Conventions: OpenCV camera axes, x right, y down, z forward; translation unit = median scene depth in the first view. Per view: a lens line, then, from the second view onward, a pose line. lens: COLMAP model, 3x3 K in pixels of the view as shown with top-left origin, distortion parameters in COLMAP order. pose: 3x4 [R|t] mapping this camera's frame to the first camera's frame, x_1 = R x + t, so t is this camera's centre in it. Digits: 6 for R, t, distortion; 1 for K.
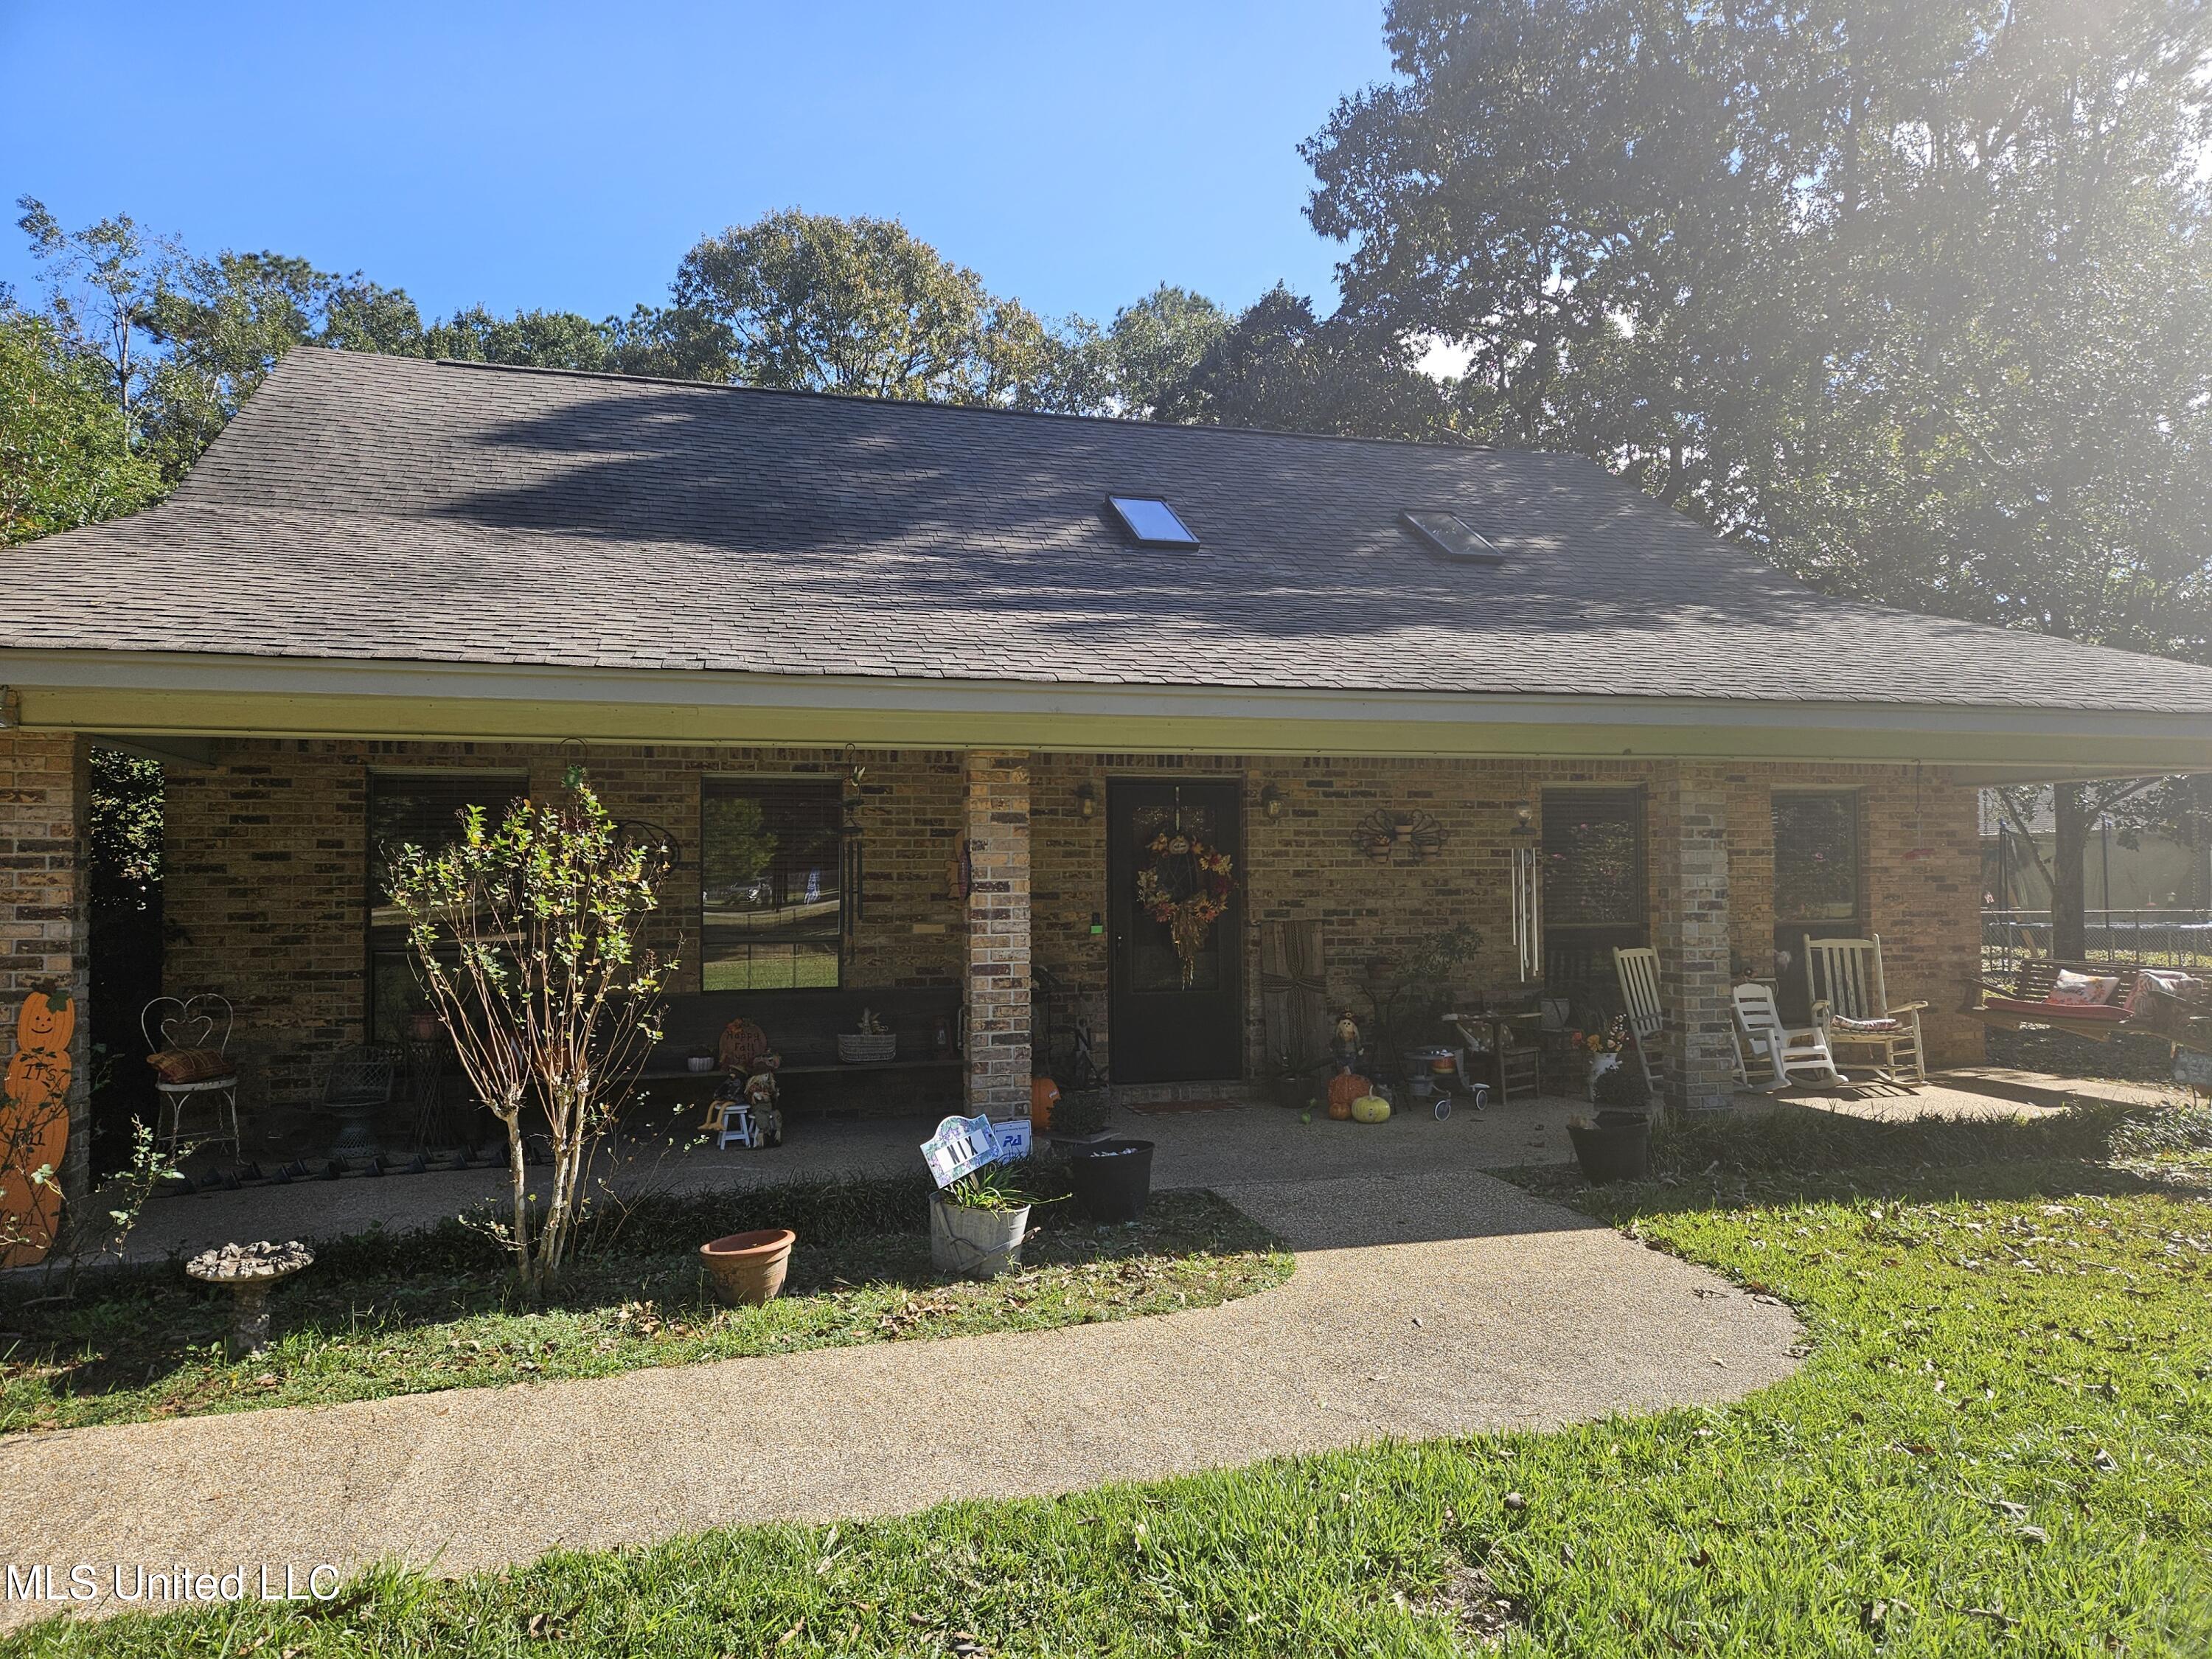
lens RADIAL K [[1471.9, 0, 1091.8], [0, 1471.9, 789.5], [0, 0, 1]] dist [0.077214, -0.068889]
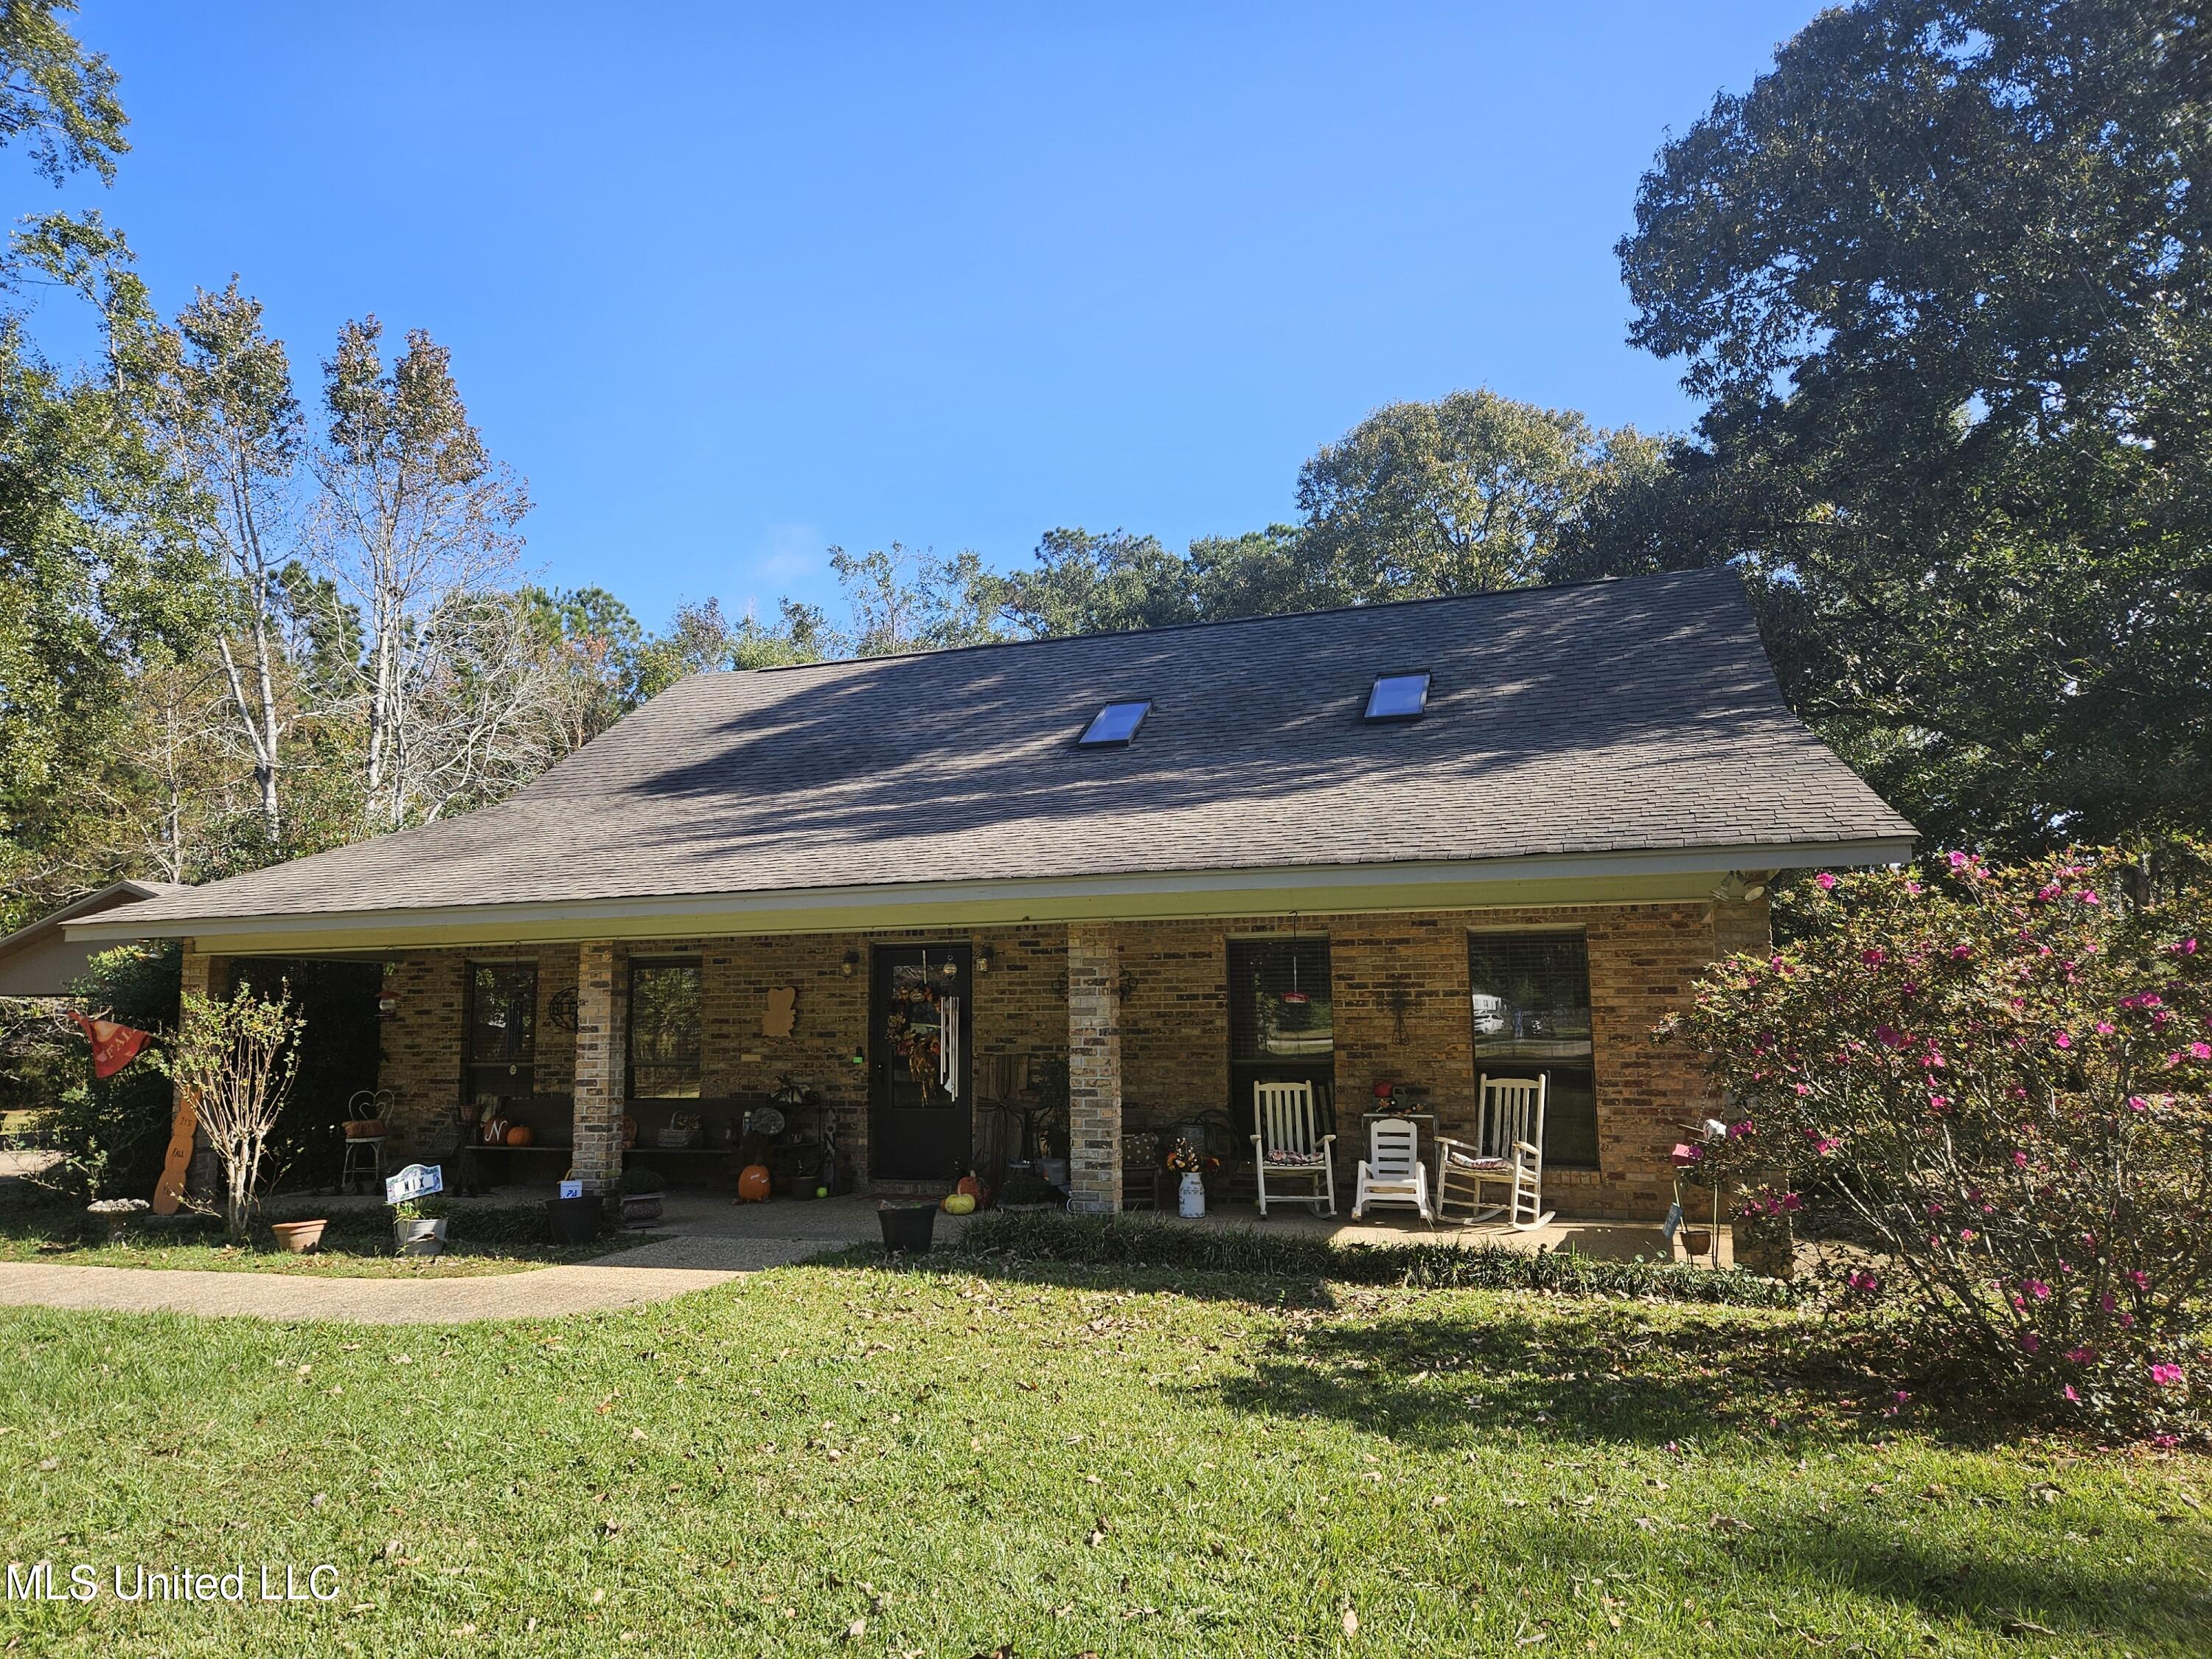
lens RADIAL K [[1471.9, 0, 1091.8], [0, 1471.9, 789.5], [0, 0, 1]] dist [0.077214, -0.068889]
pose [[0.813887, -0.093137, -0.573510, 0.976954], [0.039073, 0.993608, -0.105910, 0.000671], [0.579708, 0.063790, 0.812323, 0.006514]]
